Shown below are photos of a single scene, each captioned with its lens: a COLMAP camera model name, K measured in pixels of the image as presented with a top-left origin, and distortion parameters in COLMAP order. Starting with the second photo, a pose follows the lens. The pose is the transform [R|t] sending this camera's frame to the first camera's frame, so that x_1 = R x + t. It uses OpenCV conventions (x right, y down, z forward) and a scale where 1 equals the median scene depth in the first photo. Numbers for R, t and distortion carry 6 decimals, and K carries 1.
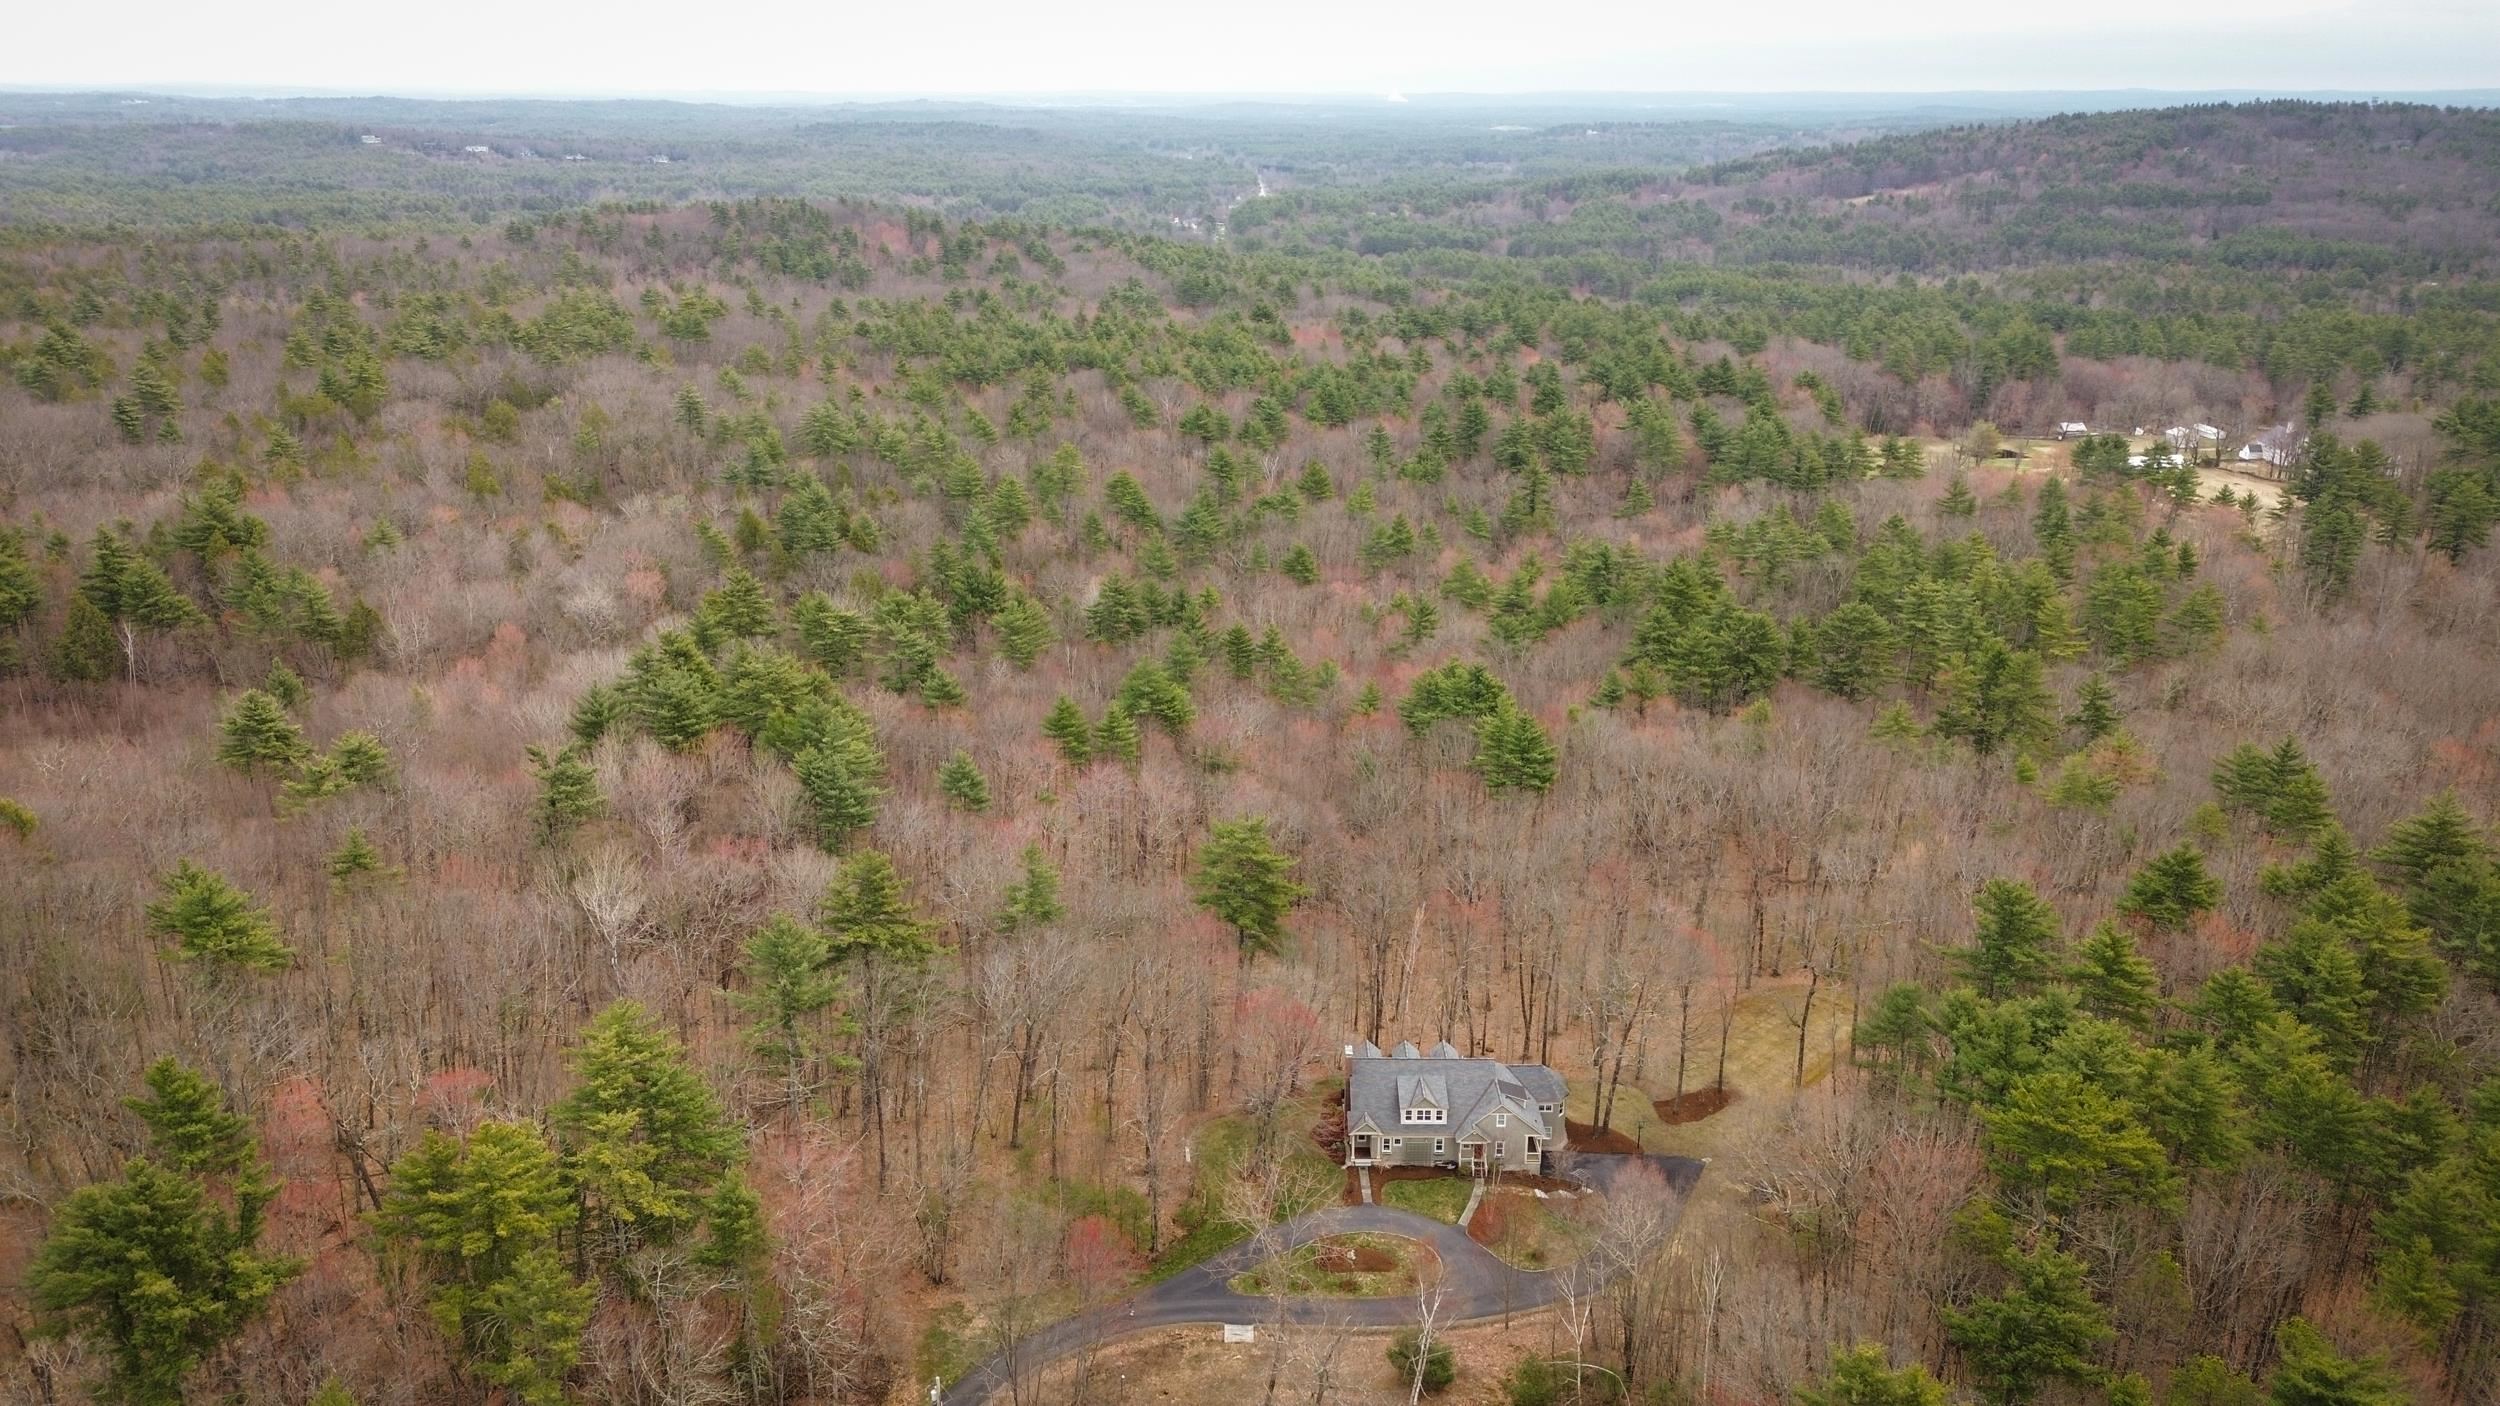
lens RADIAL K [[1765.4, 0, 1257.9], [0, 1765.4, 683.8], [0, 0, 1]] dist [0.094034, -0.099657]
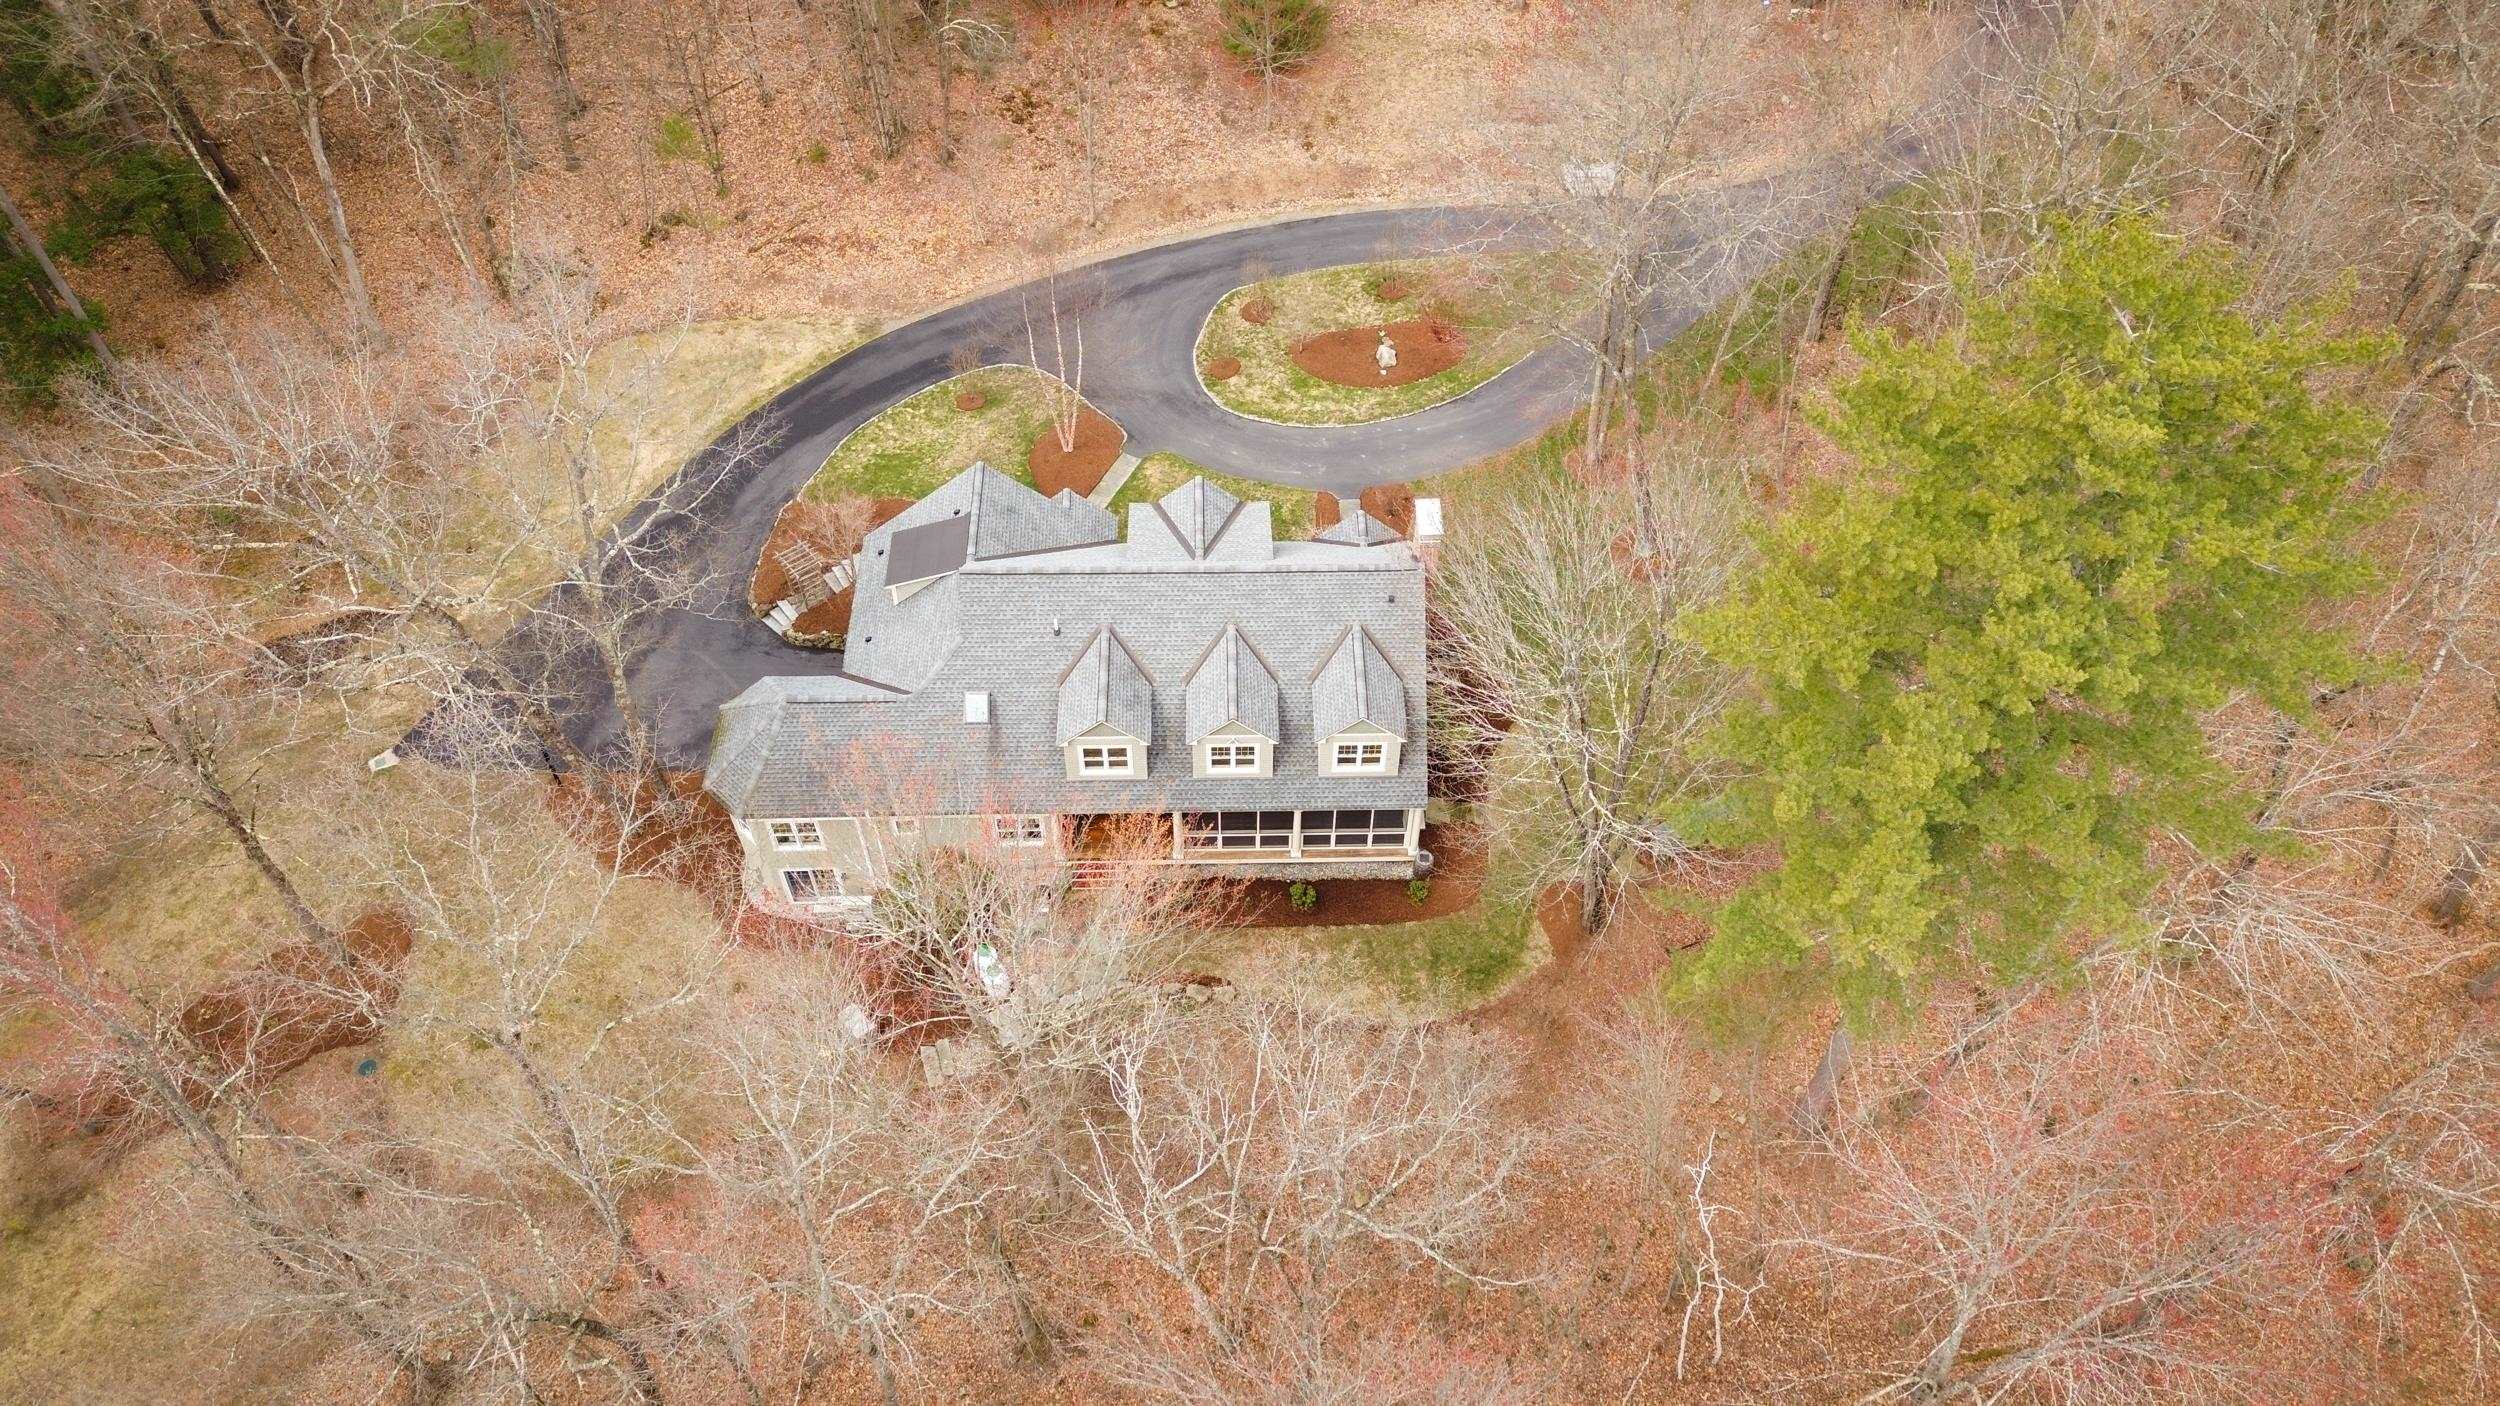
lens RADIAL K [[1758.6, 0, 1256.3], [0, 1758.6, 711.0], [0, 0, 1]] dist [0.071204, -0.068402]
pose [[-0.999775, 0.007803, -0.019707, 0.064611], [-0.015835, 0.343073, 0.939175, -0.053210], [0.014089, 0.939276, -0.342872, 0.833753]]
